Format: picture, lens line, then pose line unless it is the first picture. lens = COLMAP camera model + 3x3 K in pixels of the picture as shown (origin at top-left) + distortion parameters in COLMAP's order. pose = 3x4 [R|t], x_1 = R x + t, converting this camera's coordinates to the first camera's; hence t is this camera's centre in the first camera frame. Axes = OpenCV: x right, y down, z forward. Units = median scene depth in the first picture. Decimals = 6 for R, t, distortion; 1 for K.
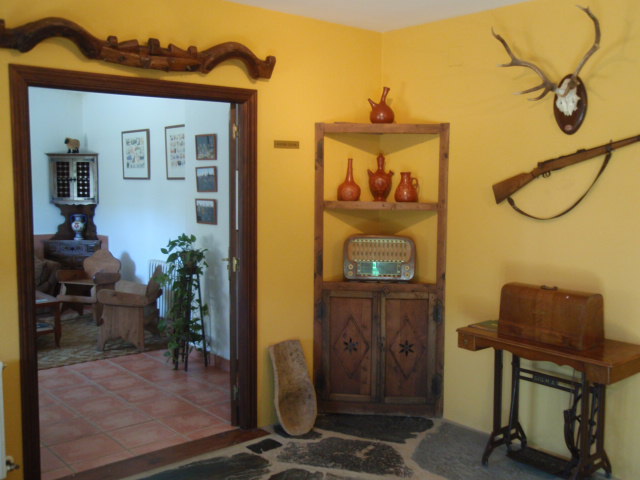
lens RADIAL K [[684.6, 0, 319.7], [0, 684.6, 239.3], [0, 0, 1]] dist [-0.051179, 0.000000]
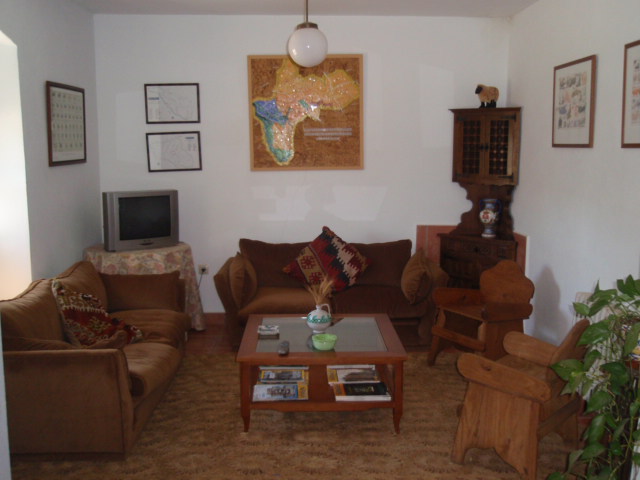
lens RADIAL K [[684.6, 0, 321.3], [0, 684.6, 237.8], [0, 0, 1]] dist [-0.051179, 0.000000]
pose [[0.774806, 0.082304, -0.626819, -0.059073], [-0.056331, 0.996534, 0.061219, -0.031263], [0.629685, -0.012123, 0.776756, 0.376975]]
